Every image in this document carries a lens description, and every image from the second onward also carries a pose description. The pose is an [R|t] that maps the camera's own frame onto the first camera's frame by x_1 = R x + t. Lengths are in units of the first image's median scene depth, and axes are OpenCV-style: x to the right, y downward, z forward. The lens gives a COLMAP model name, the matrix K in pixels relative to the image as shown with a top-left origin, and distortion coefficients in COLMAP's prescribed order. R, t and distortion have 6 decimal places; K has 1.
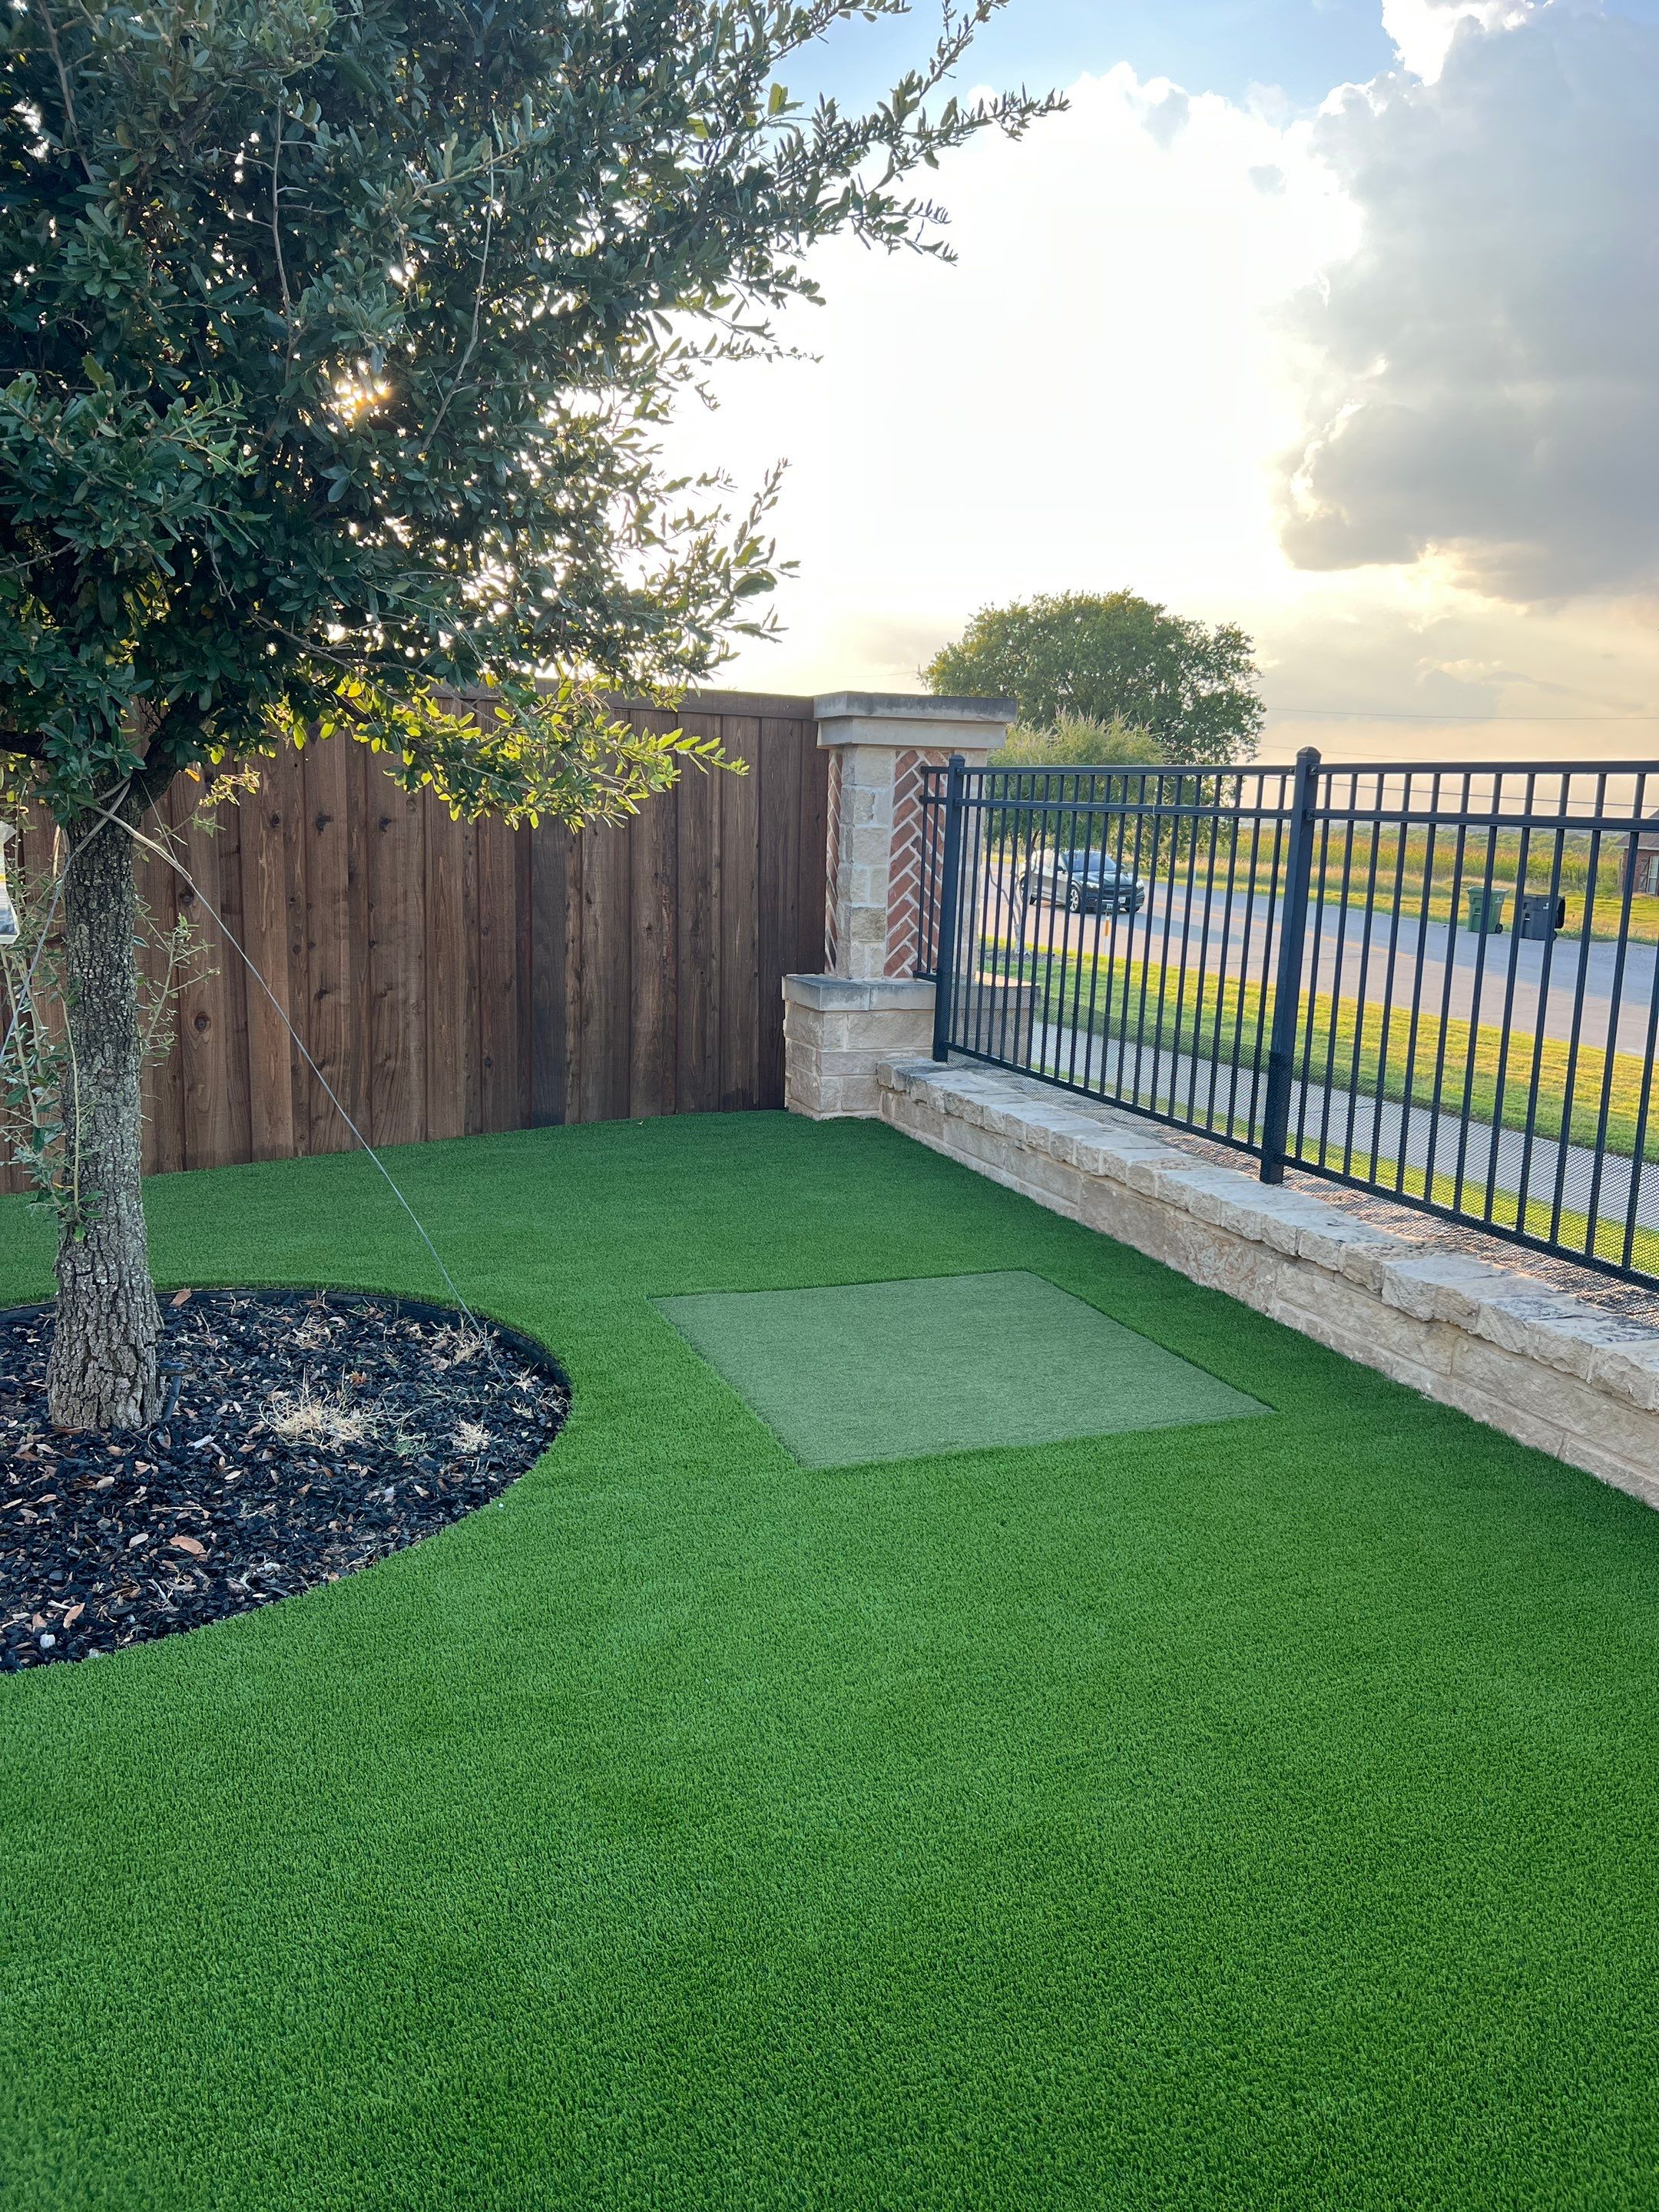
lens RADIAL K [[1661.8, 0, 829.5], [0, 1661.8, 1106.0], [0, 0, 1]] dist [0.068419, -0.092817]
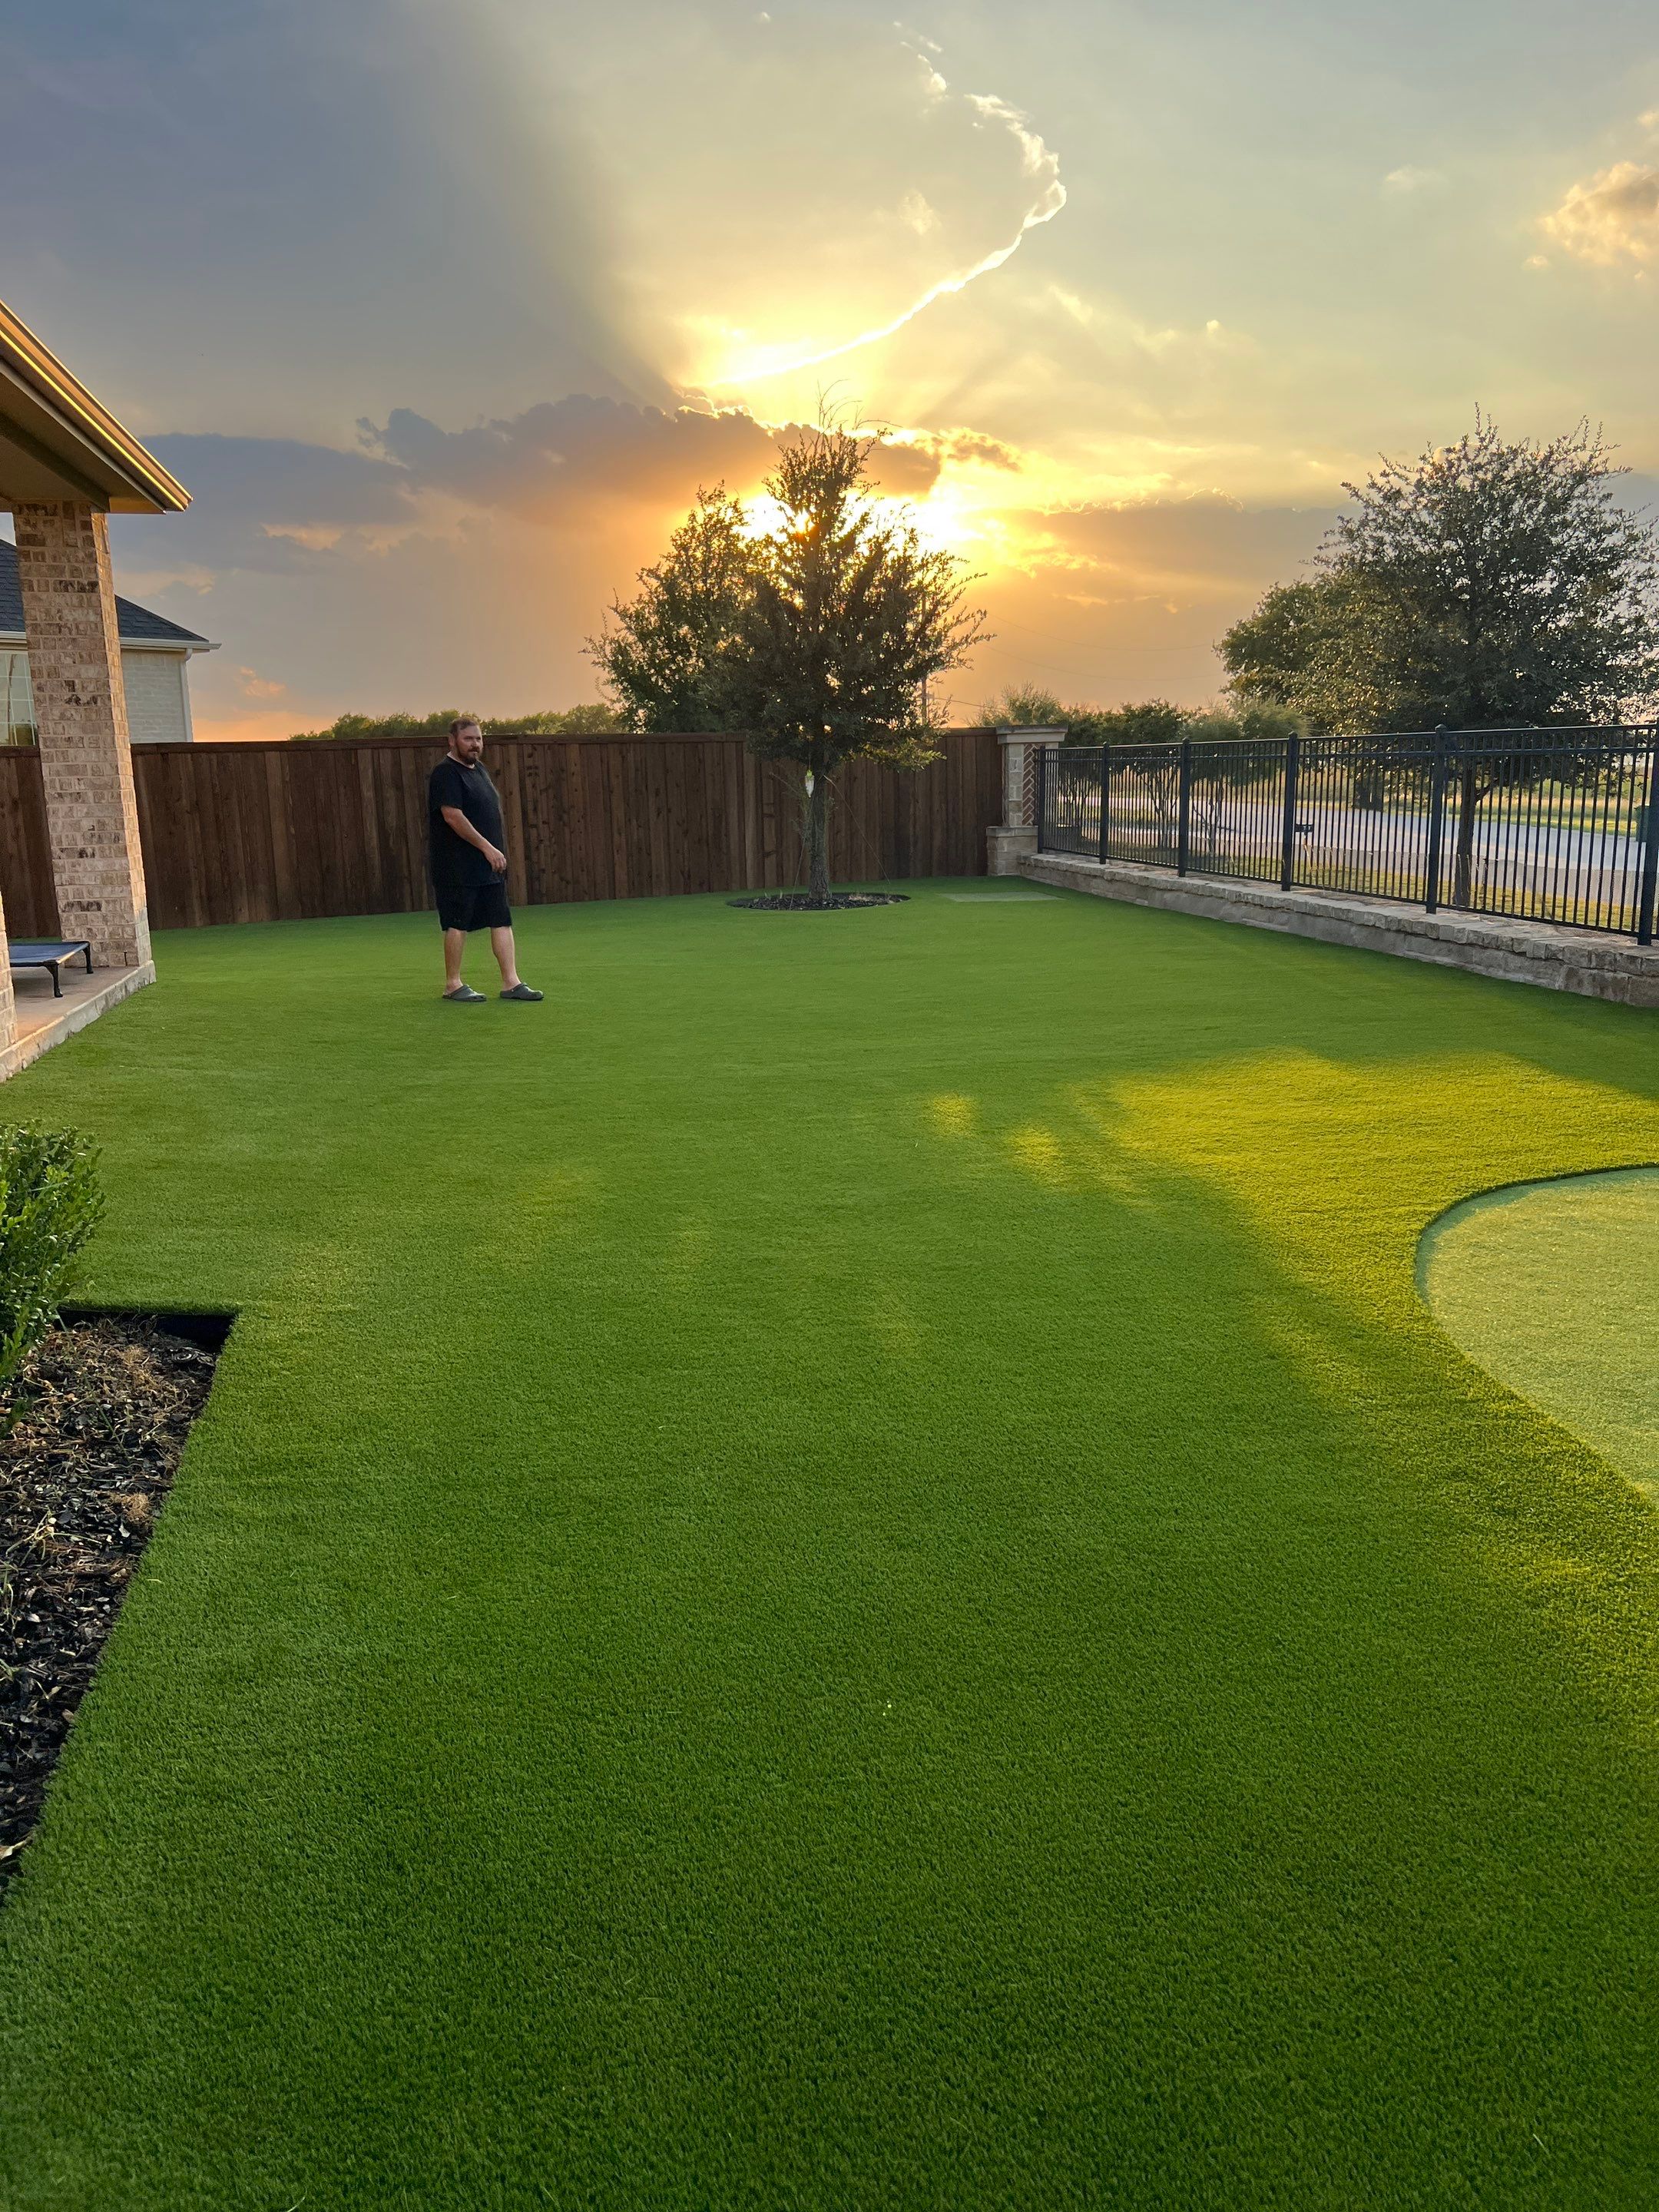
lens RADIAL K [[1661.8, 0, 829.5], [0, 1661.8, 1106.0], [0, 0, 1]] dist [0.068419, -0.092817]
pose [[0.978301, -0.011571, -0.206867, 0.302803], [0.014650, 0.999803, 0.013361, 0.368192], [0.206671, -0.016102, 0.978278, -1.900677]]
